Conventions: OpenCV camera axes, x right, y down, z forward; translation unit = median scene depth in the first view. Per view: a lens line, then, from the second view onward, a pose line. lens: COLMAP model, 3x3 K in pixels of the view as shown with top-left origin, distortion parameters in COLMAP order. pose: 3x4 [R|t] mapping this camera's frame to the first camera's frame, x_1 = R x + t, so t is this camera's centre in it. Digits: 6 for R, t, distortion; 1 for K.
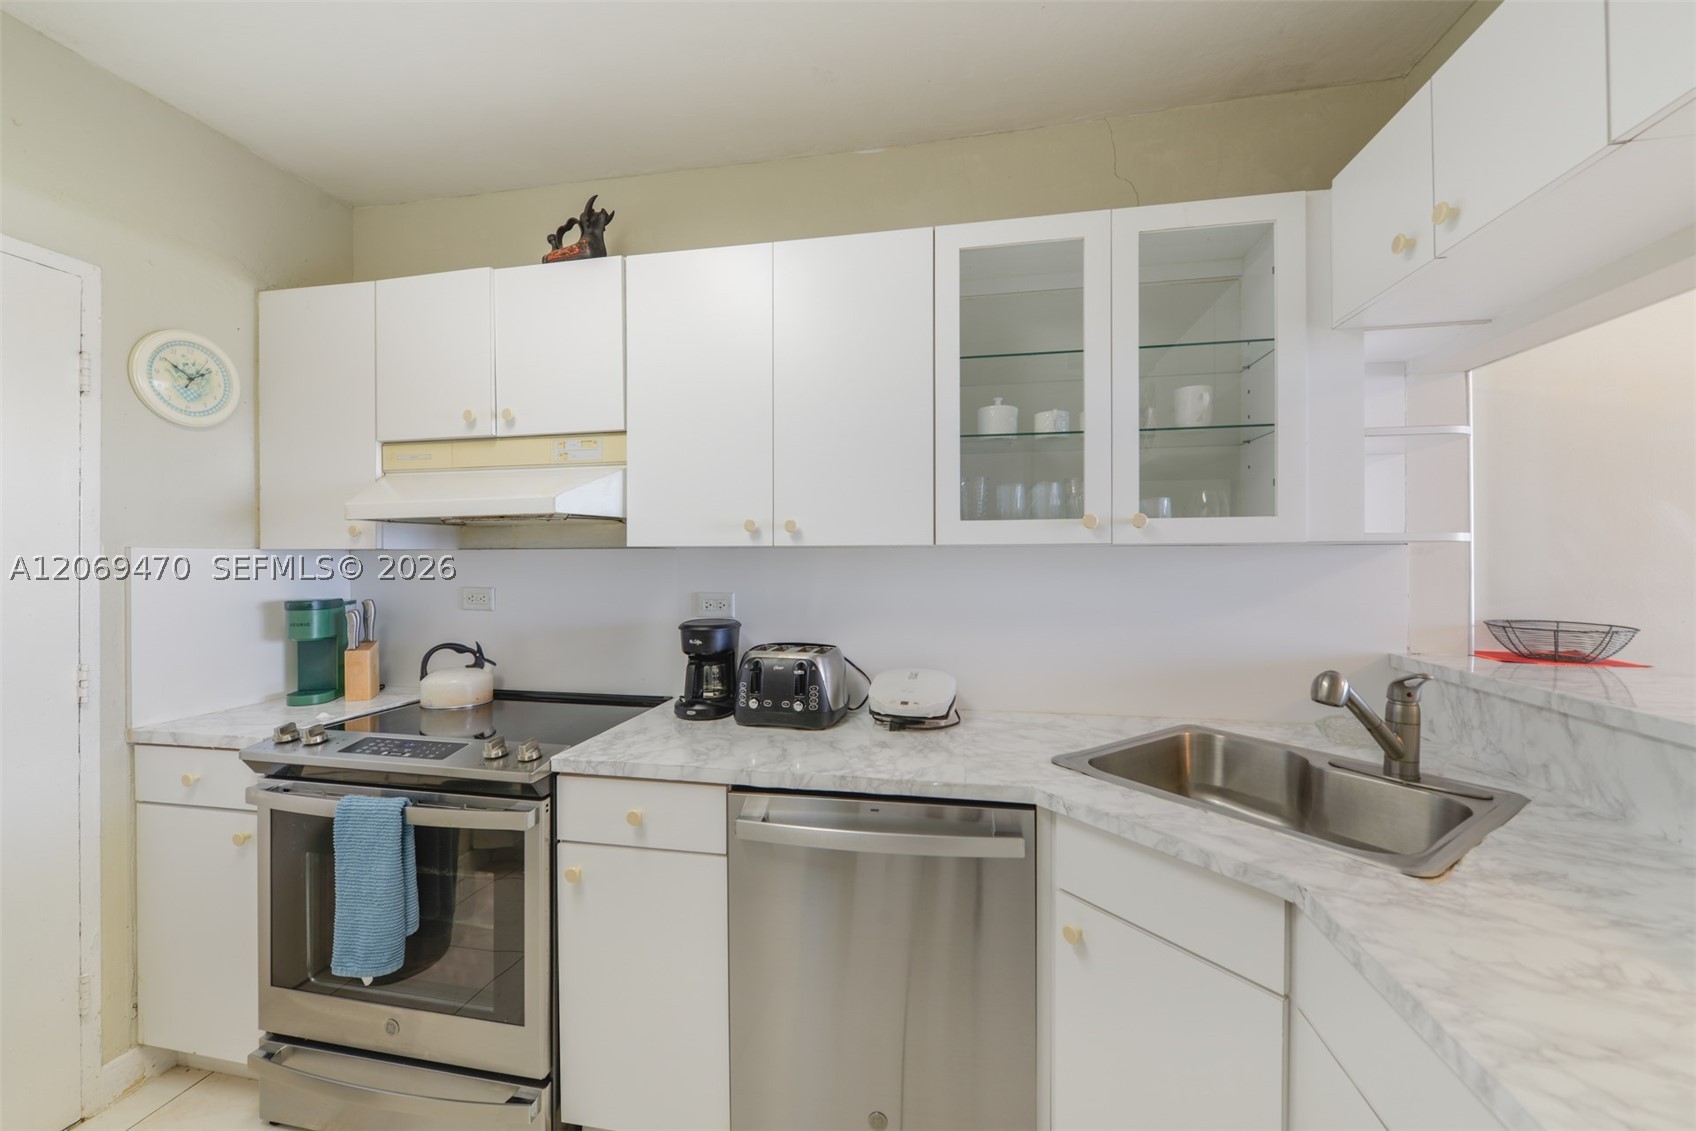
lens RADIAL K [[679.3, 0, 833.0], [0, 679.3, 559.3], [0, 0, 1]] dist [0.000326, -0.000010]
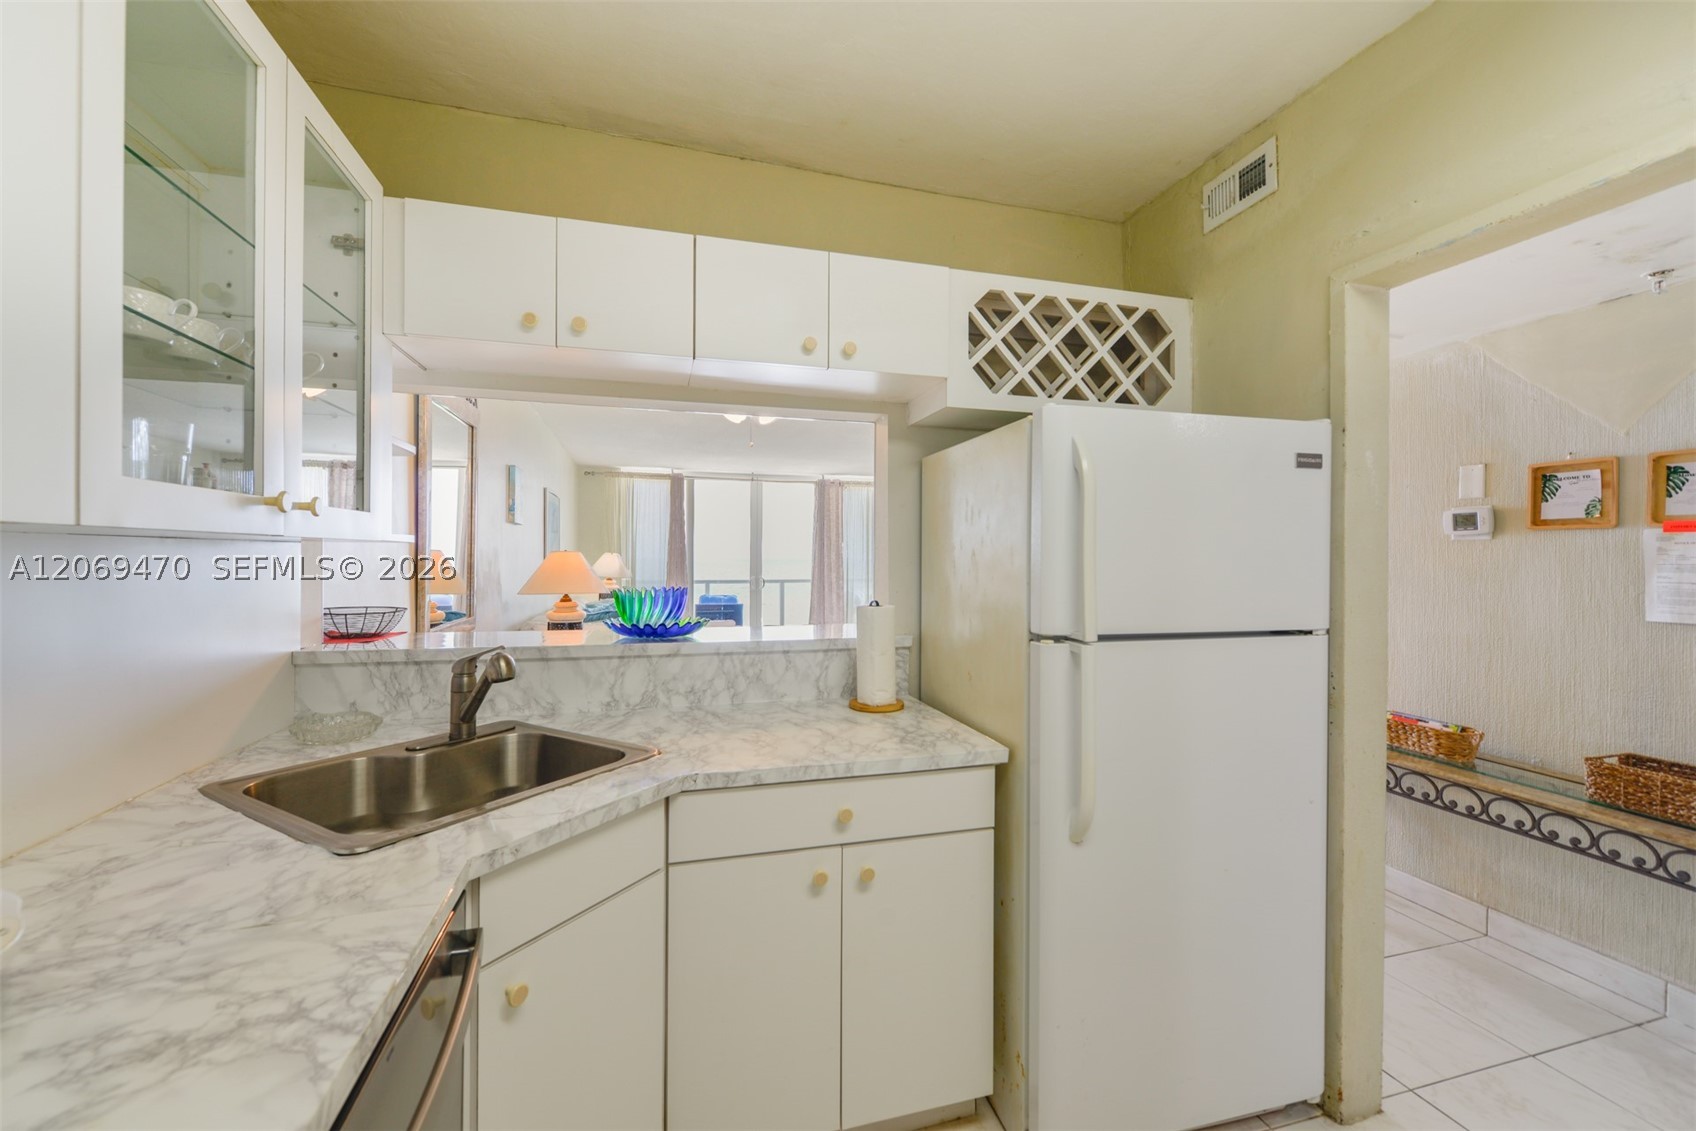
lens RADIAL K [[679.3, 0, 833.0], [0, 679.3, 559.3], [0, 0, 1]] dist [0.000326, -0.000010]
pose [[-0.444776, -0.003686, 0.895634, -0.529062], [-0.002788, 0.999992, 0.002731, -0.003293], [-0.895637, -0.001282, -0.444783, 0.911161]]
